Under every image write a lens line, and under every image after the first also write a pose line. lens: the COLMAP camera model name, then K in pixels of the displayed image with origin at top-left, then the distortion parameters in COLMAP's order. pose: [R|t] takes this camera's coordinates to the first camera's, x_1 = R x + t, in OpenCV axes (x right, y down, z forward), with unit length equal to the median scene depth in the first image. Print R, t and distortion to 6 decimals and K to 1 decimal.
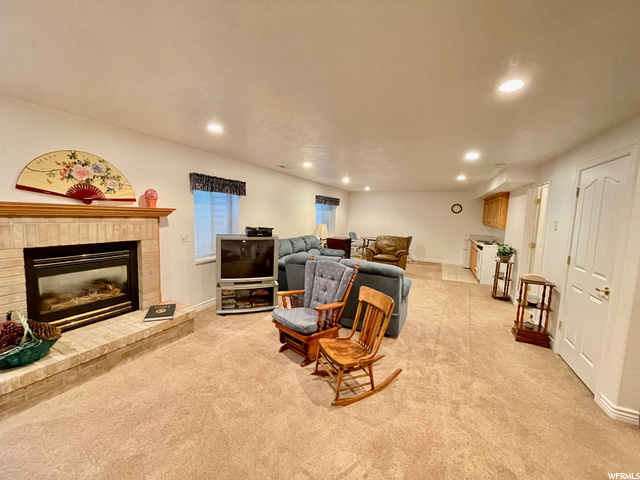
lens RADIAL K [[258.8, 0, 322.1], [0, 258.8, 239.6], [0, 0, 1]] dist [0.002469, 0.000355]
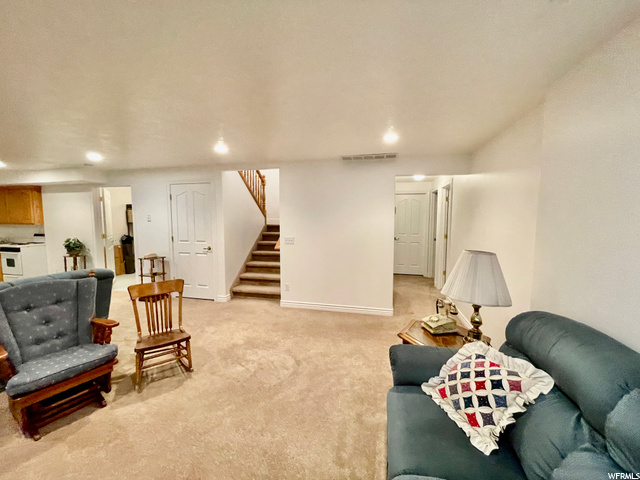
lens RADIAL K [[258.8, 0, 321.0], [0, 258.8, 238.0], [0, 0, 1]] dist [0.002469, 0.000355]
pose [[-0.207687, -0.111332, 0.971839, -0.993987], [0.090962, 0.986999, 0.132508, -0.068618], [-0.973957, 0.115921, -0.194860, 0.484393]]
